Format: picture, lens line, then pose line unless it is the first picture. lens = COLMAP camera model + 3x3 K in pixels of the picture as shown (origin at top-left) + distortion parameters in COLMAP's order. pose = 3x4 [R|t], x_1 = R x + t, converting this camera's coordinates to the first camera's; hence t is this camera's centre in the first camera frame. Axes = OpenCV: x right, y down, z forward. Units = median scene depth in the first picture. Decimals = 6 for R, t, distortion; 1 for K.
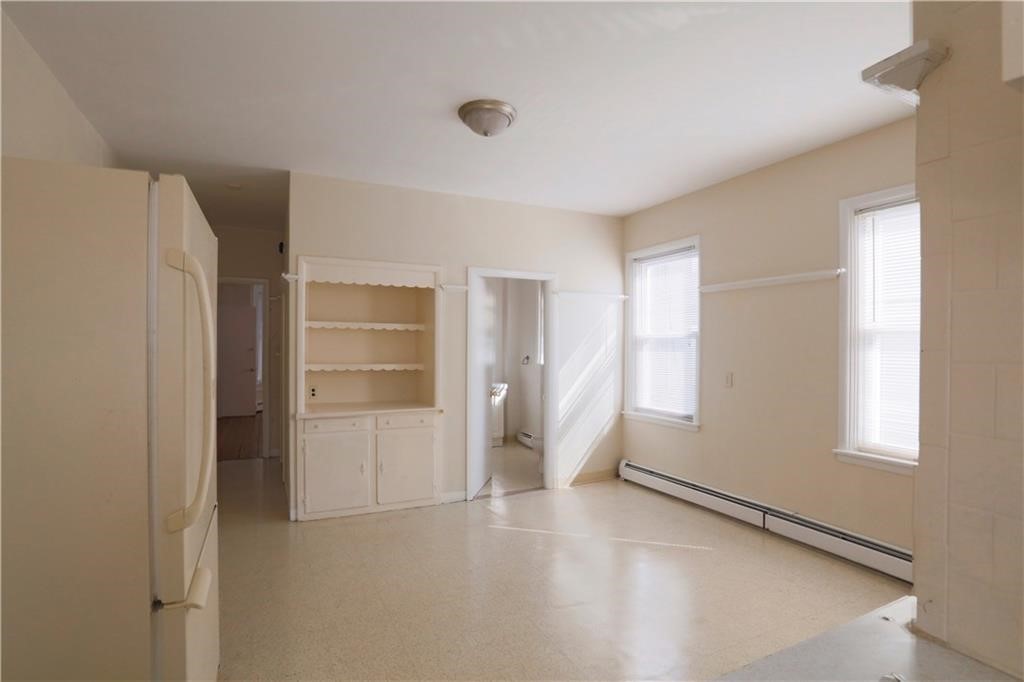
lens RADIAL K [[488.2, 0, 506.1], [0, 488.2, 344.2], [0, 0, 1]] dist [-0.002357, -0.000163]
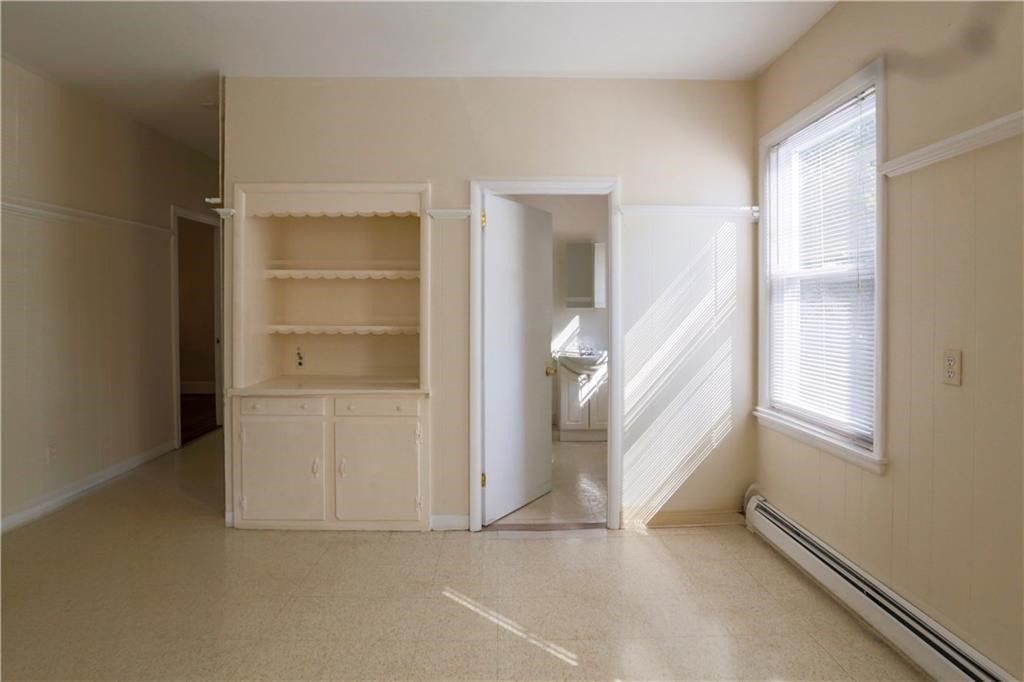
lens RADIAL K [[505.4, 0, 513.5], [0, 505.4, 311.9], [0, 0, 1]] dist [-0.020339, 0.000073]
pose [[0.909895, -0.004056, -0.414818, 0.260343], [0.008383, 0.999928, 0.008612, 0.015962], [0.414753, -0.011314, 0.909864, 0.401930]]
